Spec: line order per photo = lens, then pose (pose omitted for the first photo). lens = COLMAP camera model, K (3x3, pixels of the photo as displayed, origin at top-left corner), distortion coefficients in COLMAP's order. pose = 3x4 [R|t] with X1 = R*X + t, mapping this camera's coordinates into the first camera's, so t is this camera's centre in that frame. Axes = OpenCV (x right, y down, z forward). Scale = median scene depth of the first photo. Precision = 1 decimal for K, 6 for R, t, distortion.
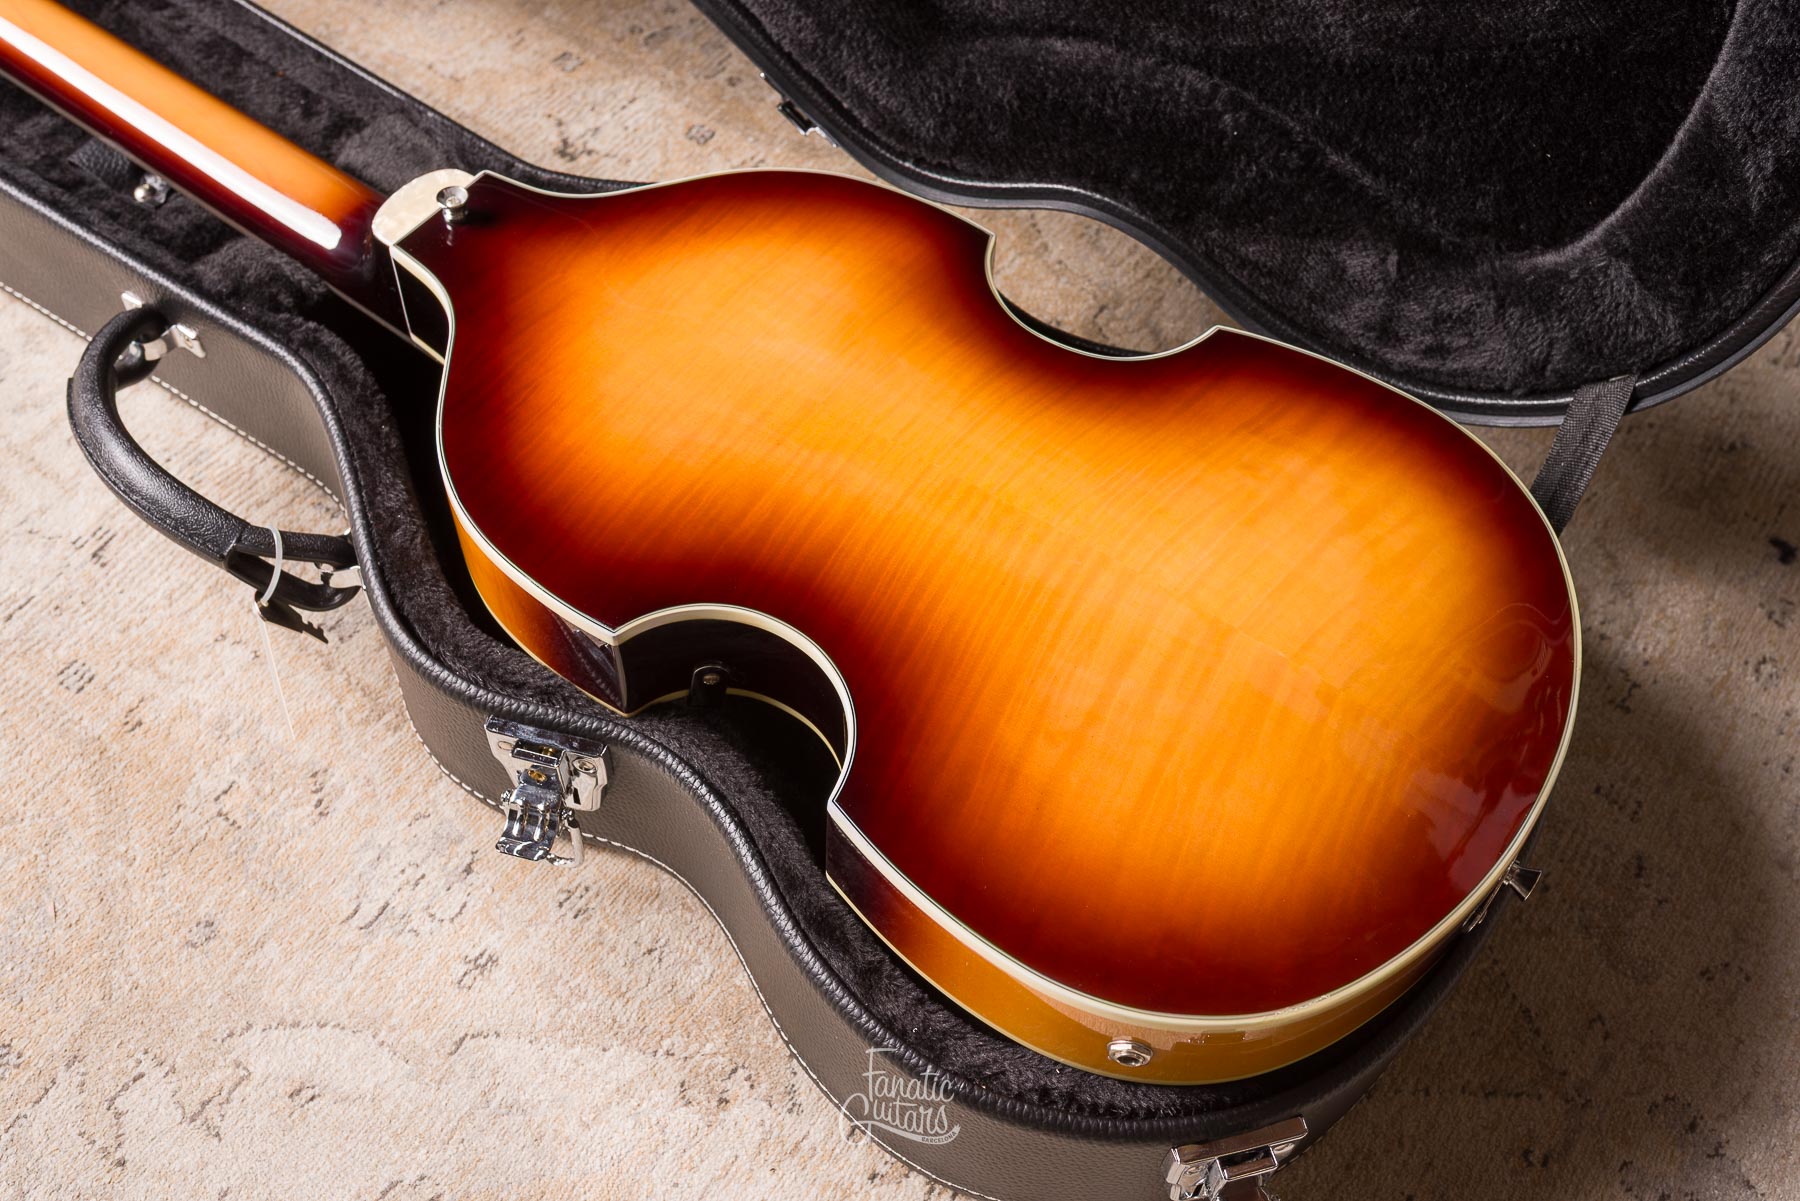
lens RADIAL K [[1732.4, 0, 900.0], [0, 1732.4, 600.5], [0, 0, 1]] dist [-0.002359, 0.004255]
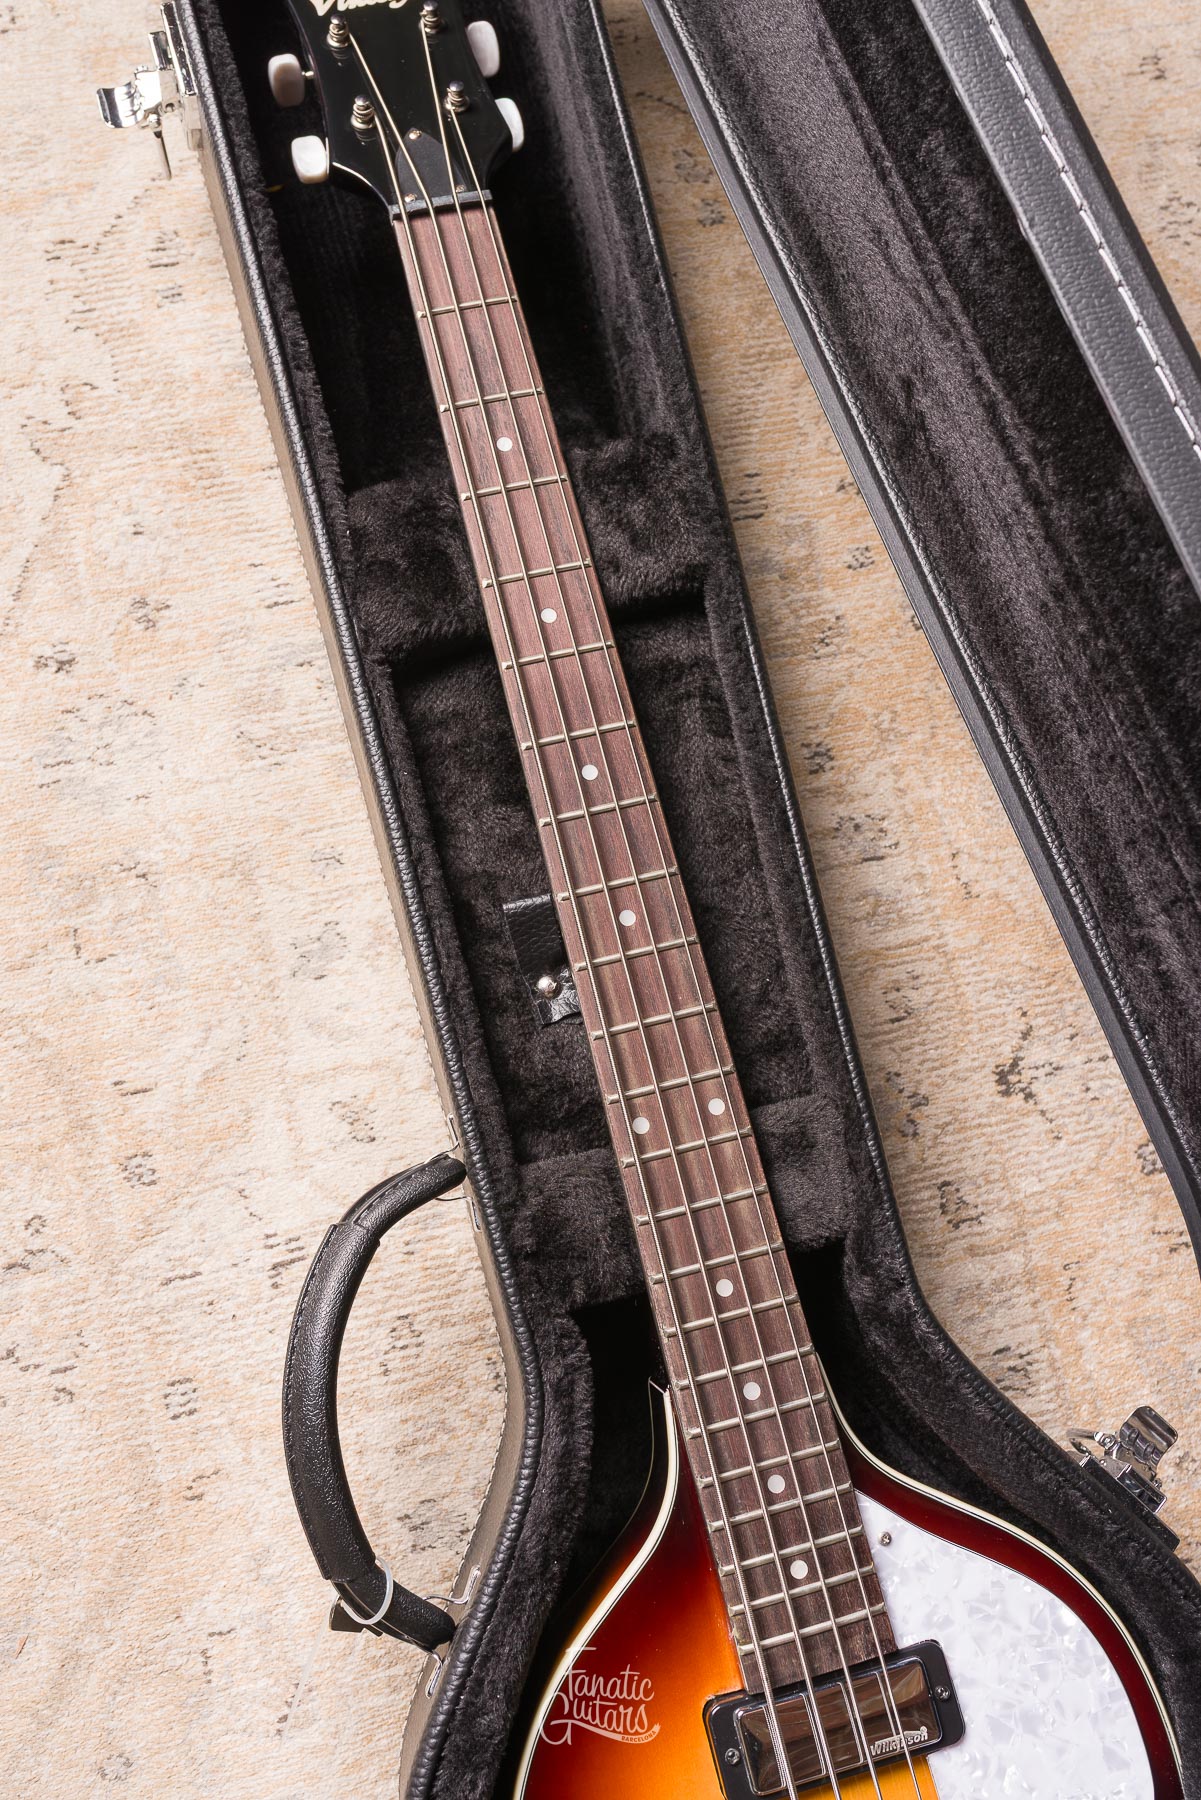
lens RADIAL K [[1732.4, 0, 600.5], [0, 1732.4, 900.0], [0, 0, 1]] dist [-0.002359, 0.004255]
pose [[0.748567, 0.653499, -0.112186, -0.383687], [-0.586267, 0.731367, 0.348415, -0.631417], [0.309738, -0.195041, 0.930603, 0.248773]]
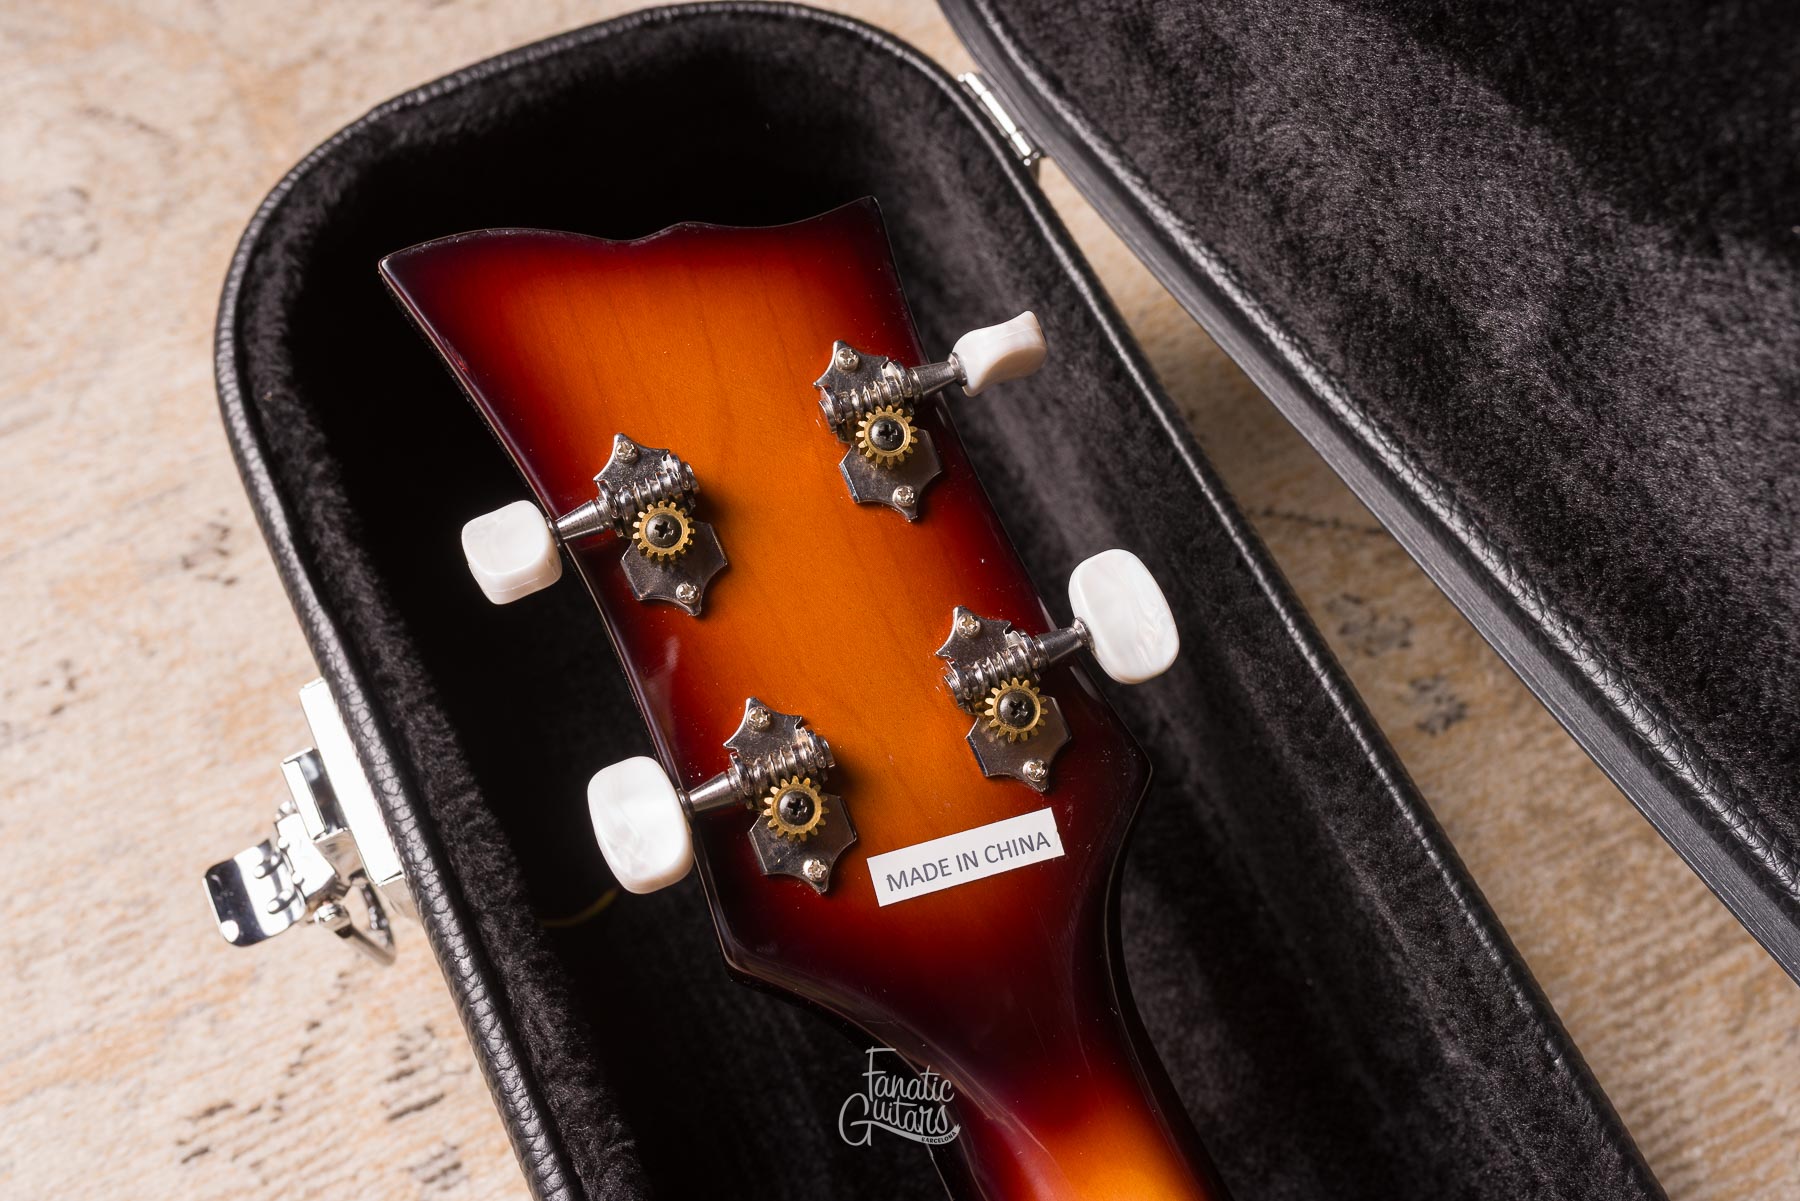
lens RADIAL K [[1801.5, 0, 902.6], [0, 1801.5, 603.4], [0, 0, 1]] dist [0.005654, -0.004451]
pose [[0.866220, 0.413908, -0.279897, -0.757335], [-0.373451, 0.908466, 0.187679, -0.685608], [0.331959, -0.058043, 0.941506, 0.799938]]
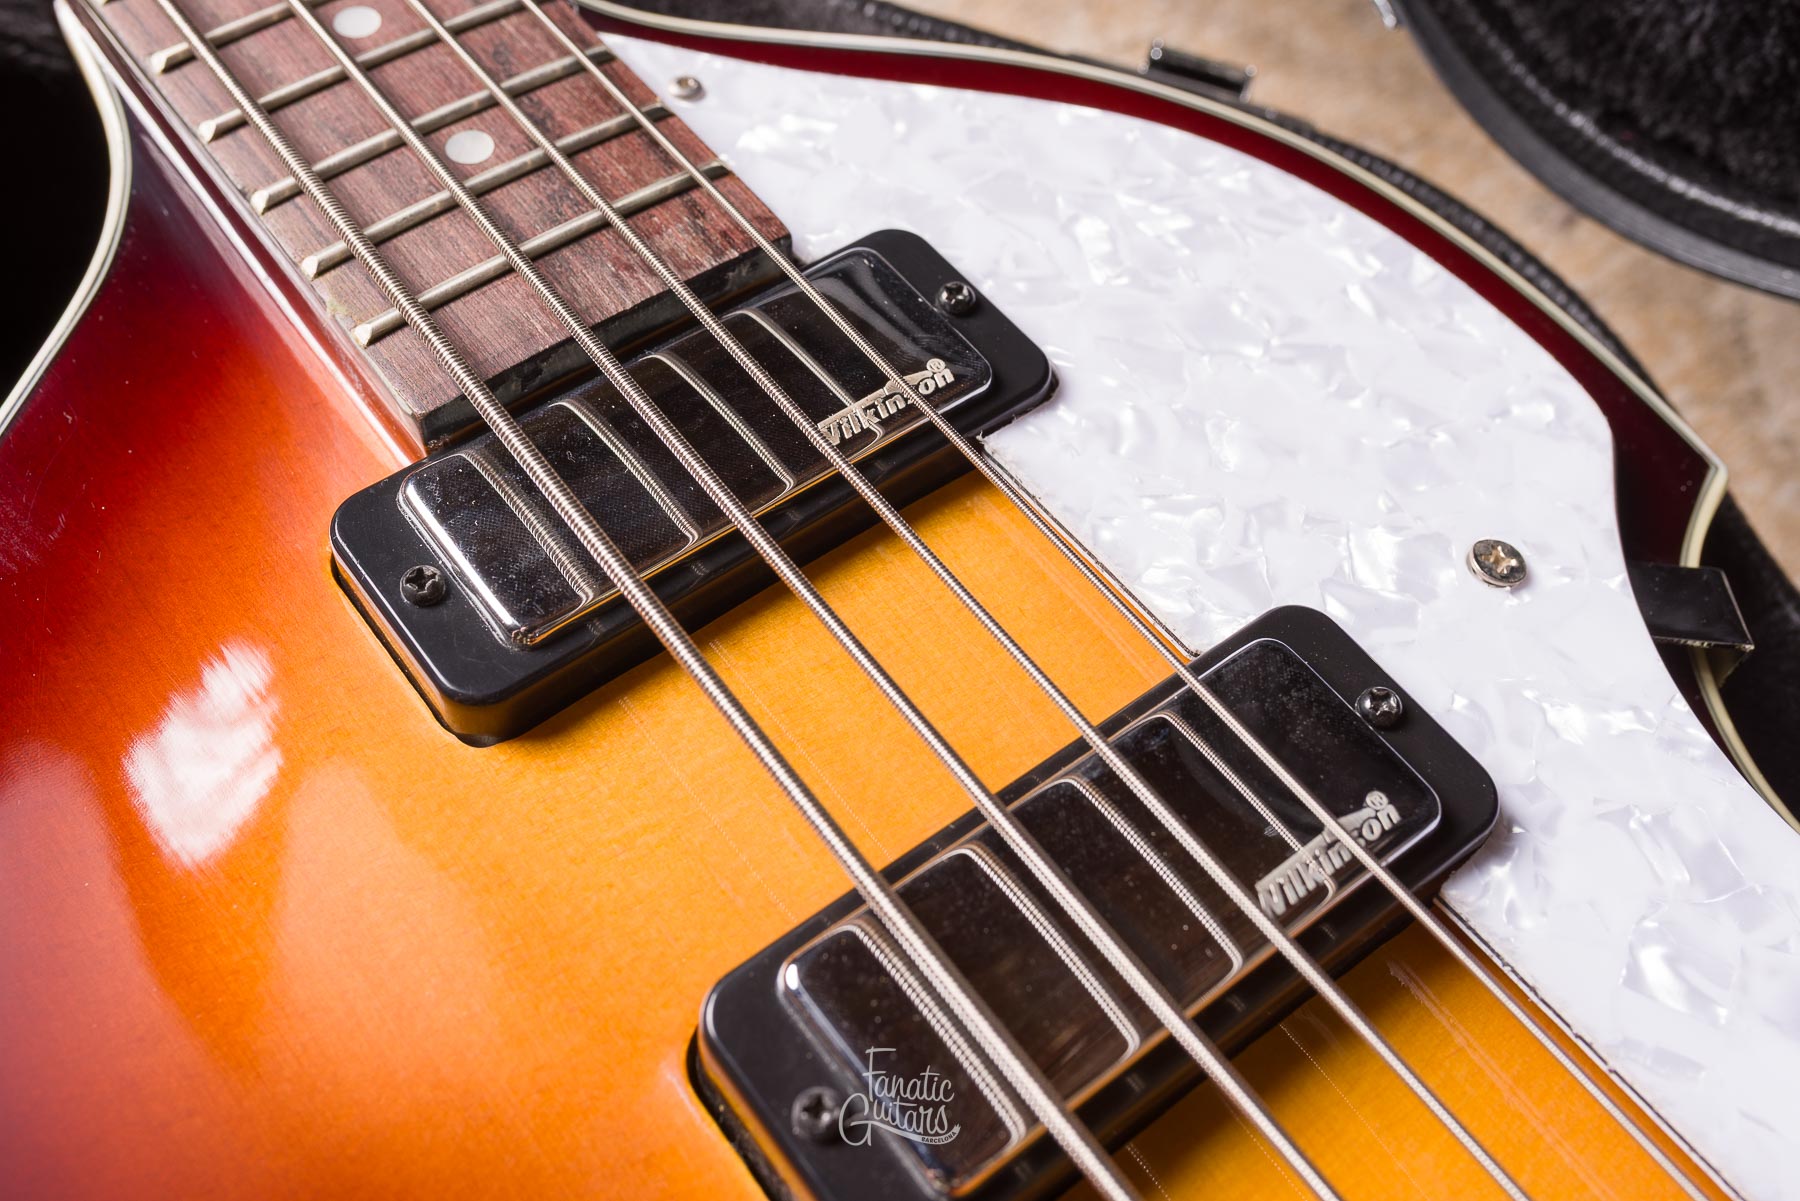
lens RADIAL K [[1857.8, 0, 897.3], [0, 1857.8, 598.5], [0, 0, 1]] dist [0.003457, 0.007648]
pose [[0.950507, 0.280437, -0.133758, -0.054408], [-0.279240, 0.959812, 0.028016, -0.137627], [0.136240, 0.010722, 0.990618, 0.645649]]
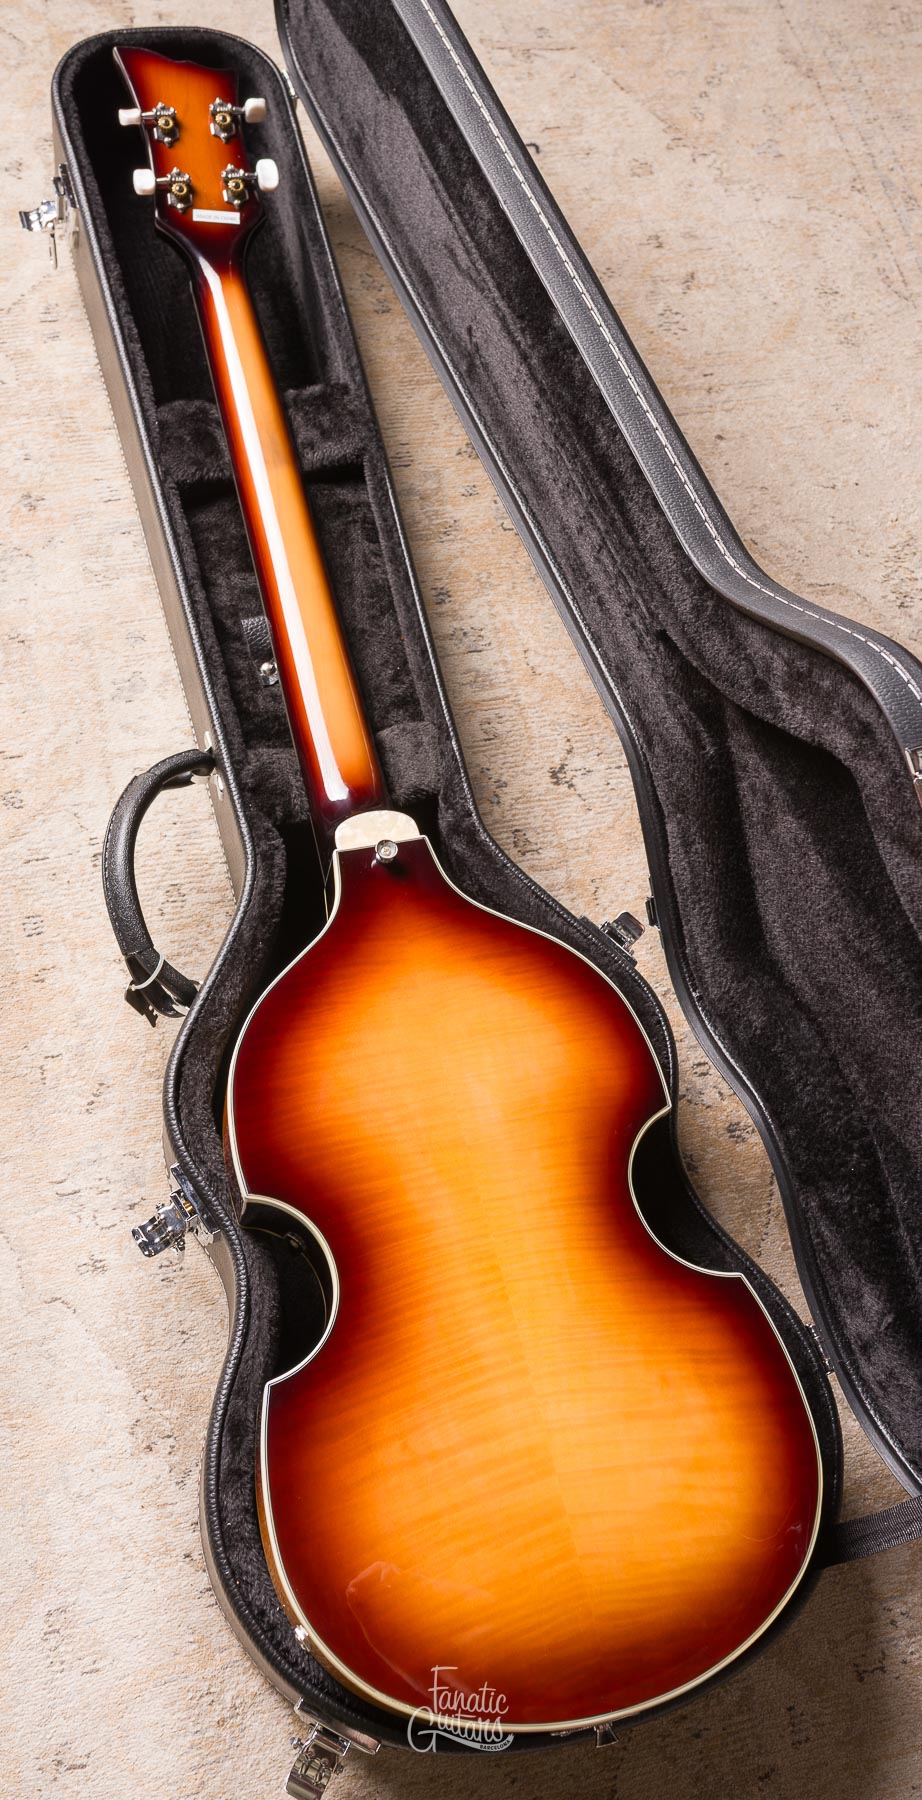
lens RADIAL K [[1713.9, 0, 425.8], [0, 1713.9, 905.2], [0, 0, 1]] dist [0.004434, -0.008847]
pose [[0.750838, 0.618420, -0.231945, 0.121212], [-0.595827, 0.785733, 0.166174, -0.432408], [0.285013, 0.013429, 0.958430, -0.346310]]
